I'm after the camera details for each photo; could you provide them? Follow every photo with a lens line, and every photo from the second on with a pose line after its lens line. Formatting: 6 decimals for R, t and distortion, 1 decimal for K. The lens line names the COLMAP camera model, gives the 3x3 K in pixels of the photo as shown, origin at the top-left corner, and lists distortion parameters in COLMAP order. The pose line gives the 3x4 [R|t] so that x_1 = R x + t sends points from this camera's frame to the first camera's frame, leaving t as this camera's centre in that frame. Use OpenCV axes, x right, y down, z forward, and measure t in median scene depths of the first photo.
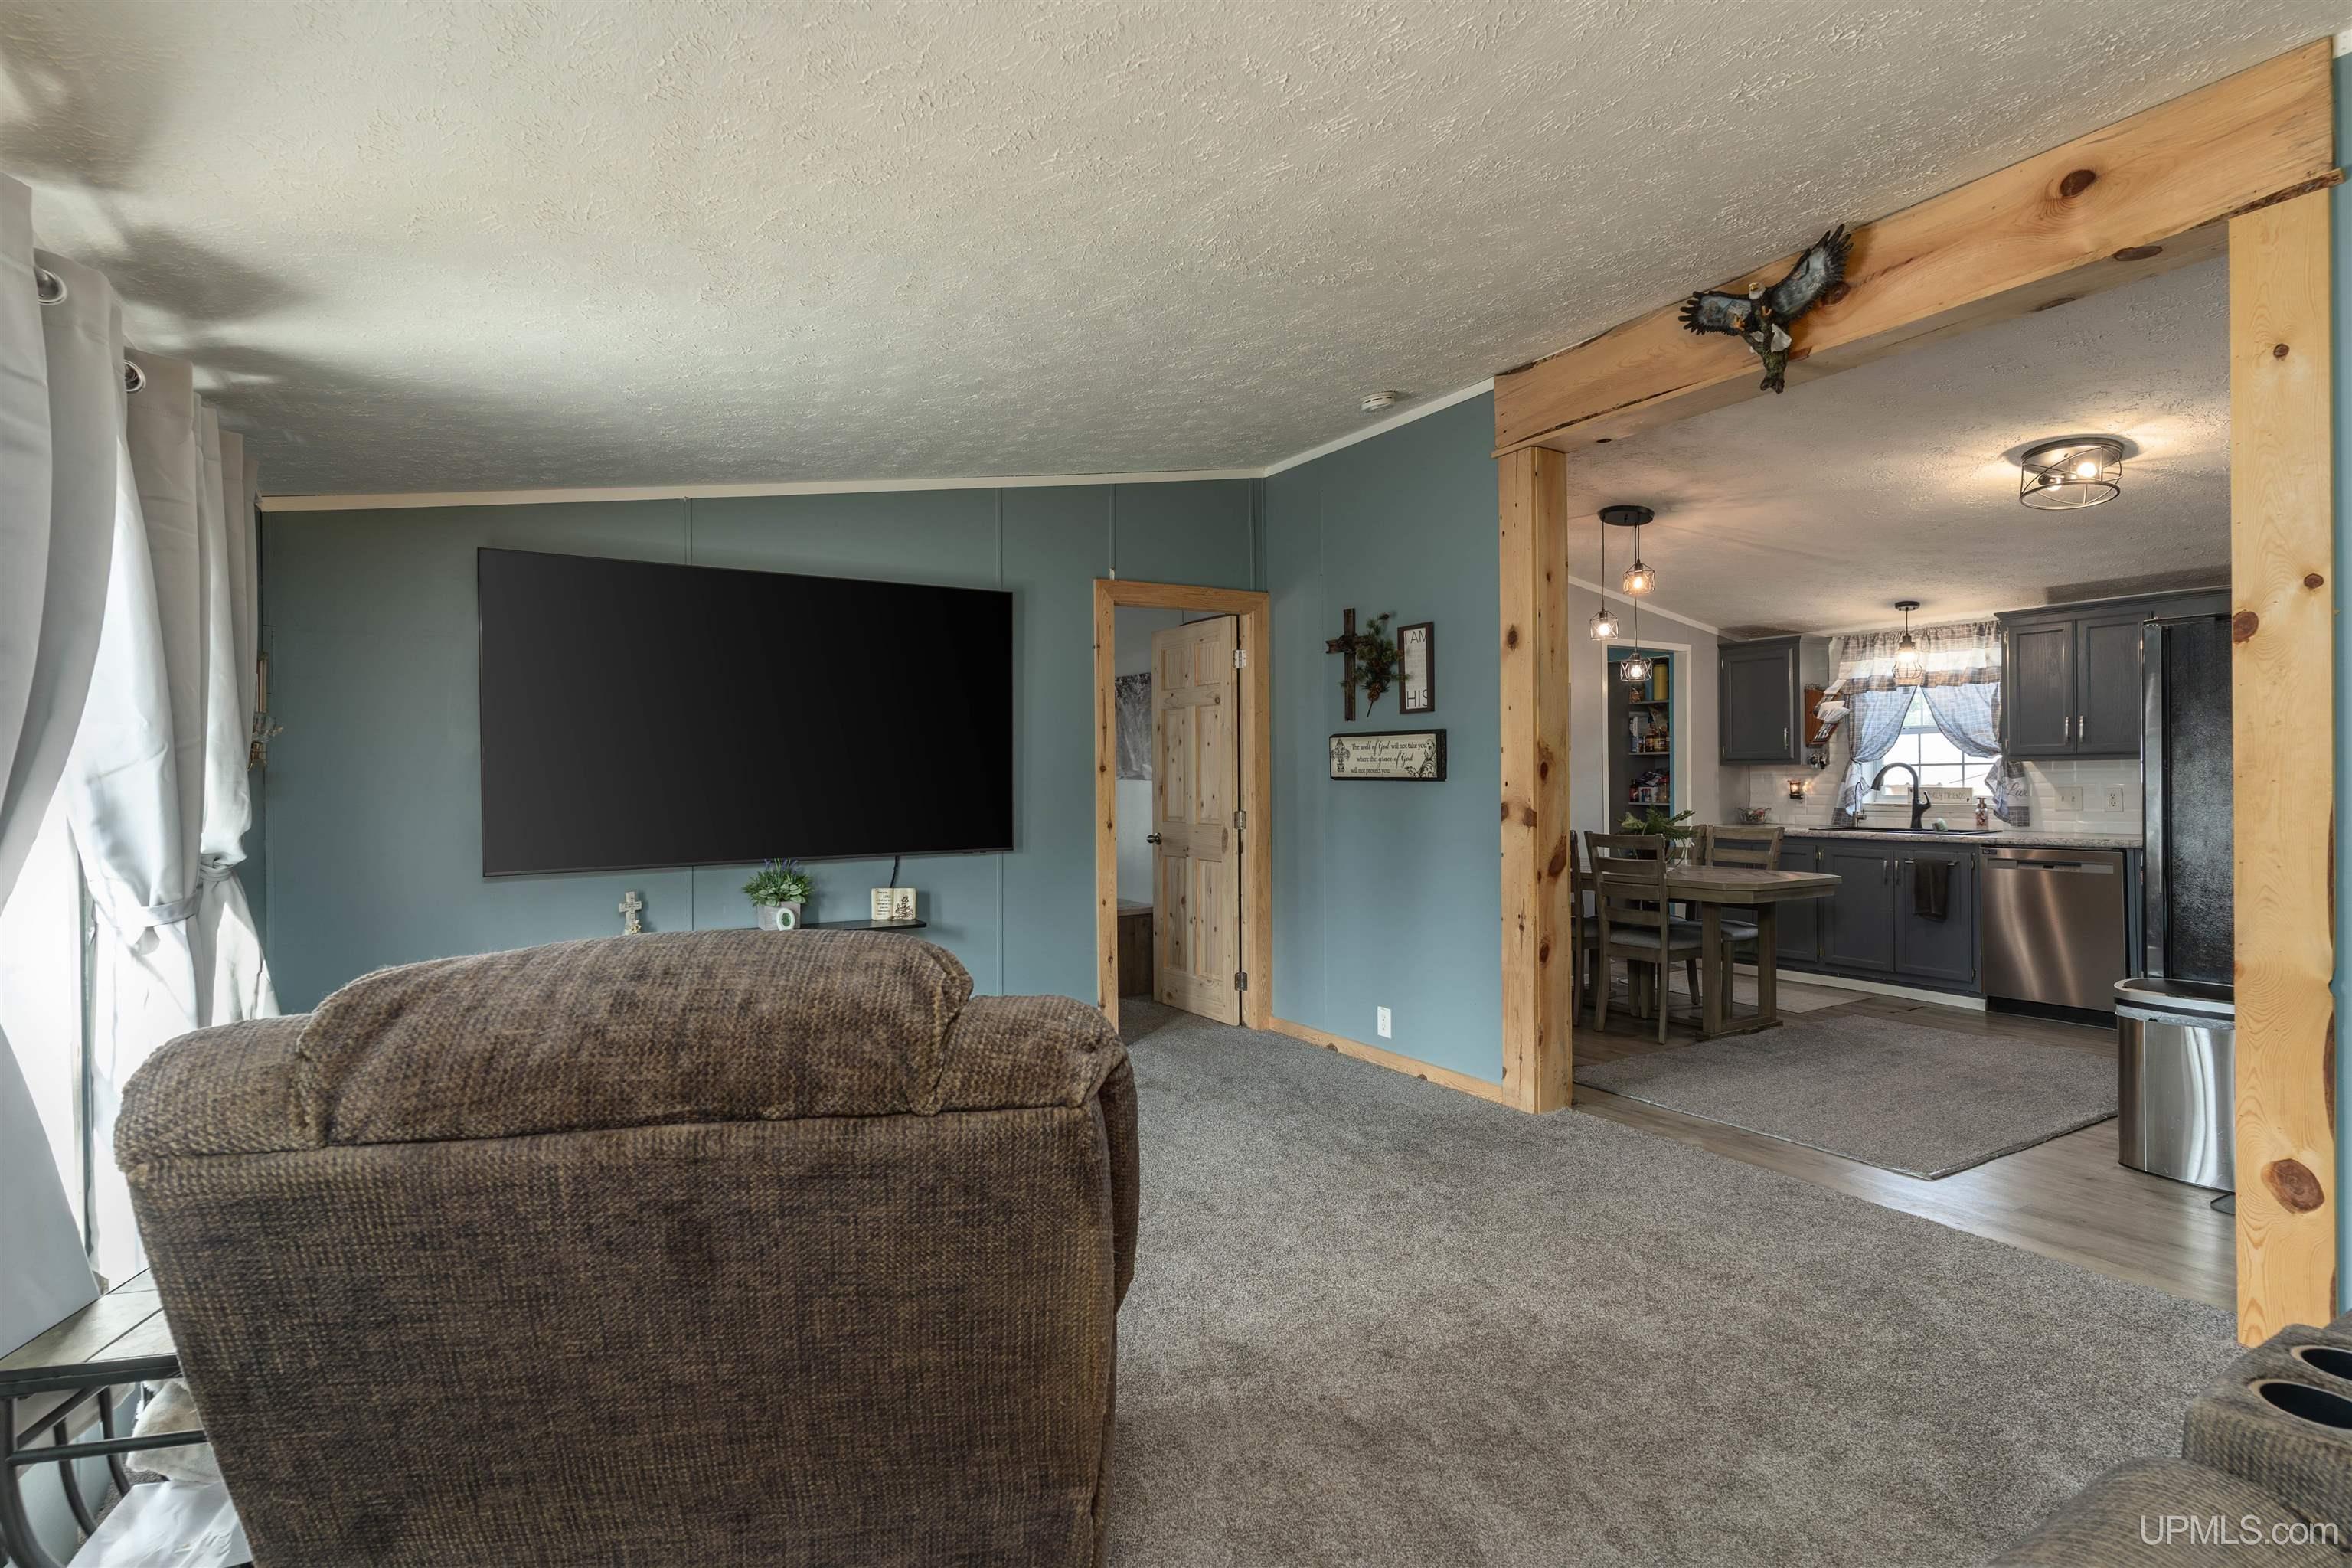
lens RADIAL K [[1125.7, 0, 1177.8], [0, 1125.7, 776.9], [0, 0, 1]] dist [0.003422, -0.000095]
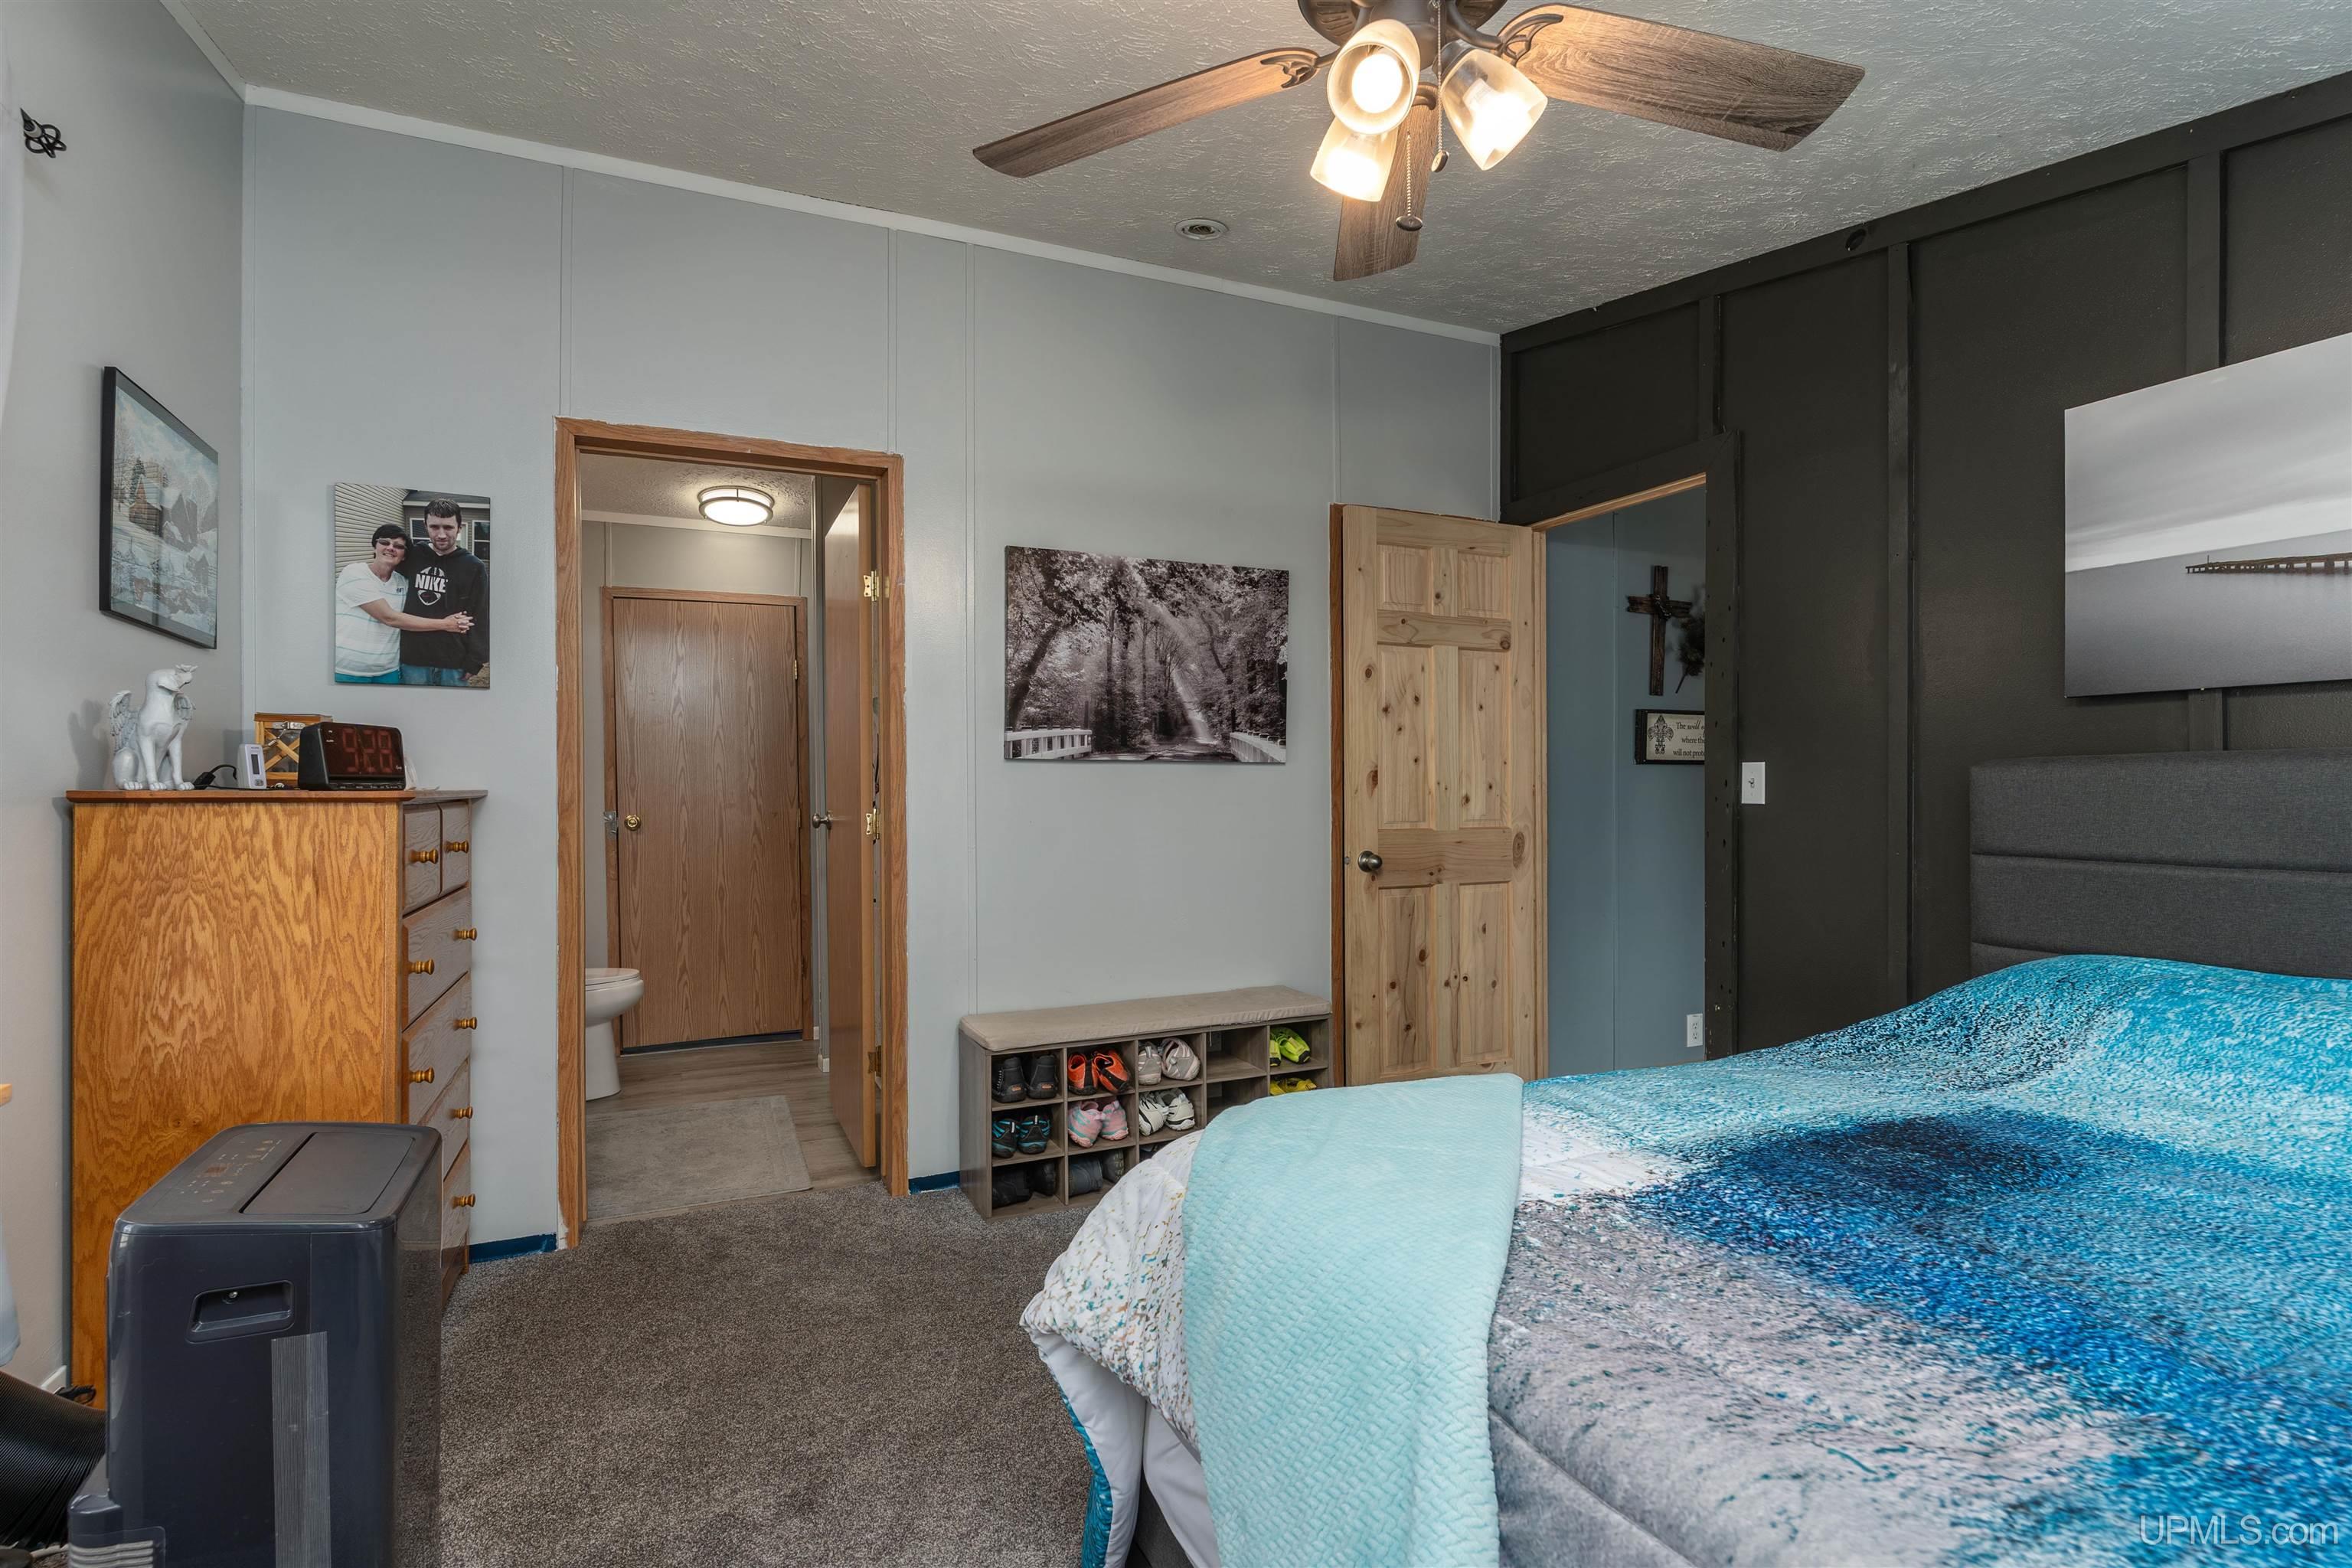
lens RADIAL K [[1125.7, 0, 1169.3], [0, 1125.7, 788.1], [0, 0, 1]] dist [0.003422, -0.000095]
pose [[0.134159, 0.007922, 0.990928, -0.746498], [0.009203, 0.999915, -0.009240, 0.025847], [-0.990917, 0.010360, 0.134075, 1.244455]]
